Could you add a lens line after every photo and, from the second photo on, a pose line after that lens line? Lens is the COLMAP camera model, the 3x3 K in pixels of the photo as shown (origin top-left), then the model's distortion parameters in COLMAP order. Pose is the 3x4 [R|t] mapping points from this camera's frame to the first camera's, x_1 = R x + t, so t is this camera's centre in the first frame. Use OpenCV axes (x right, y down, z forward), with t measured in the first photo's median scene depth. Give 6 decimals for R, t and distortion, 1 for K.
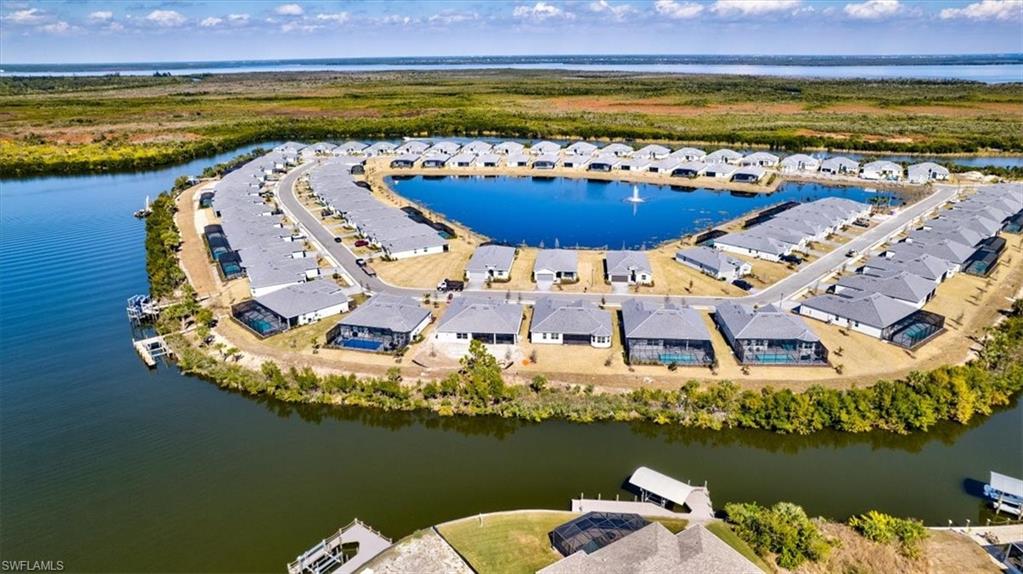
lens RADIAL K [[656.7, 0, 511.5], [0, 656.7, 287.0], [0, 0, 1]] dist [-0.087408, 0.078145]
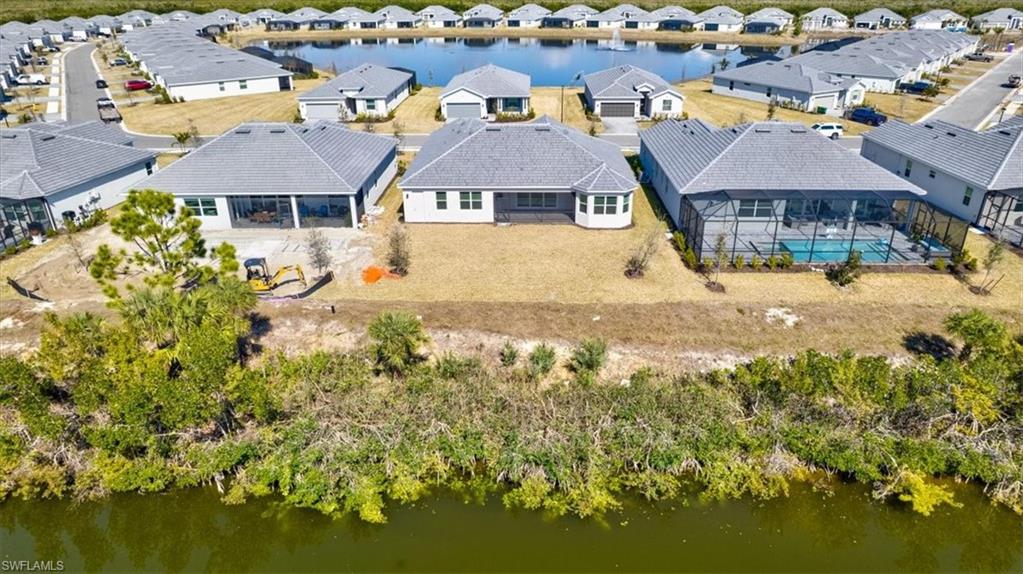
lens RADIAL K [[656.7, 0, 511.5], [0, 656.7, 287.0], [0, 0, 1]] dist [-0.087408, 0.078145]
pose [[0.996997, -0.031891, 0.070567, 0.062064], [0.025031, 0.995062, 0.096045, 0.088537], [-0.073281, -0.093991, 0.992872, 0.654283]]
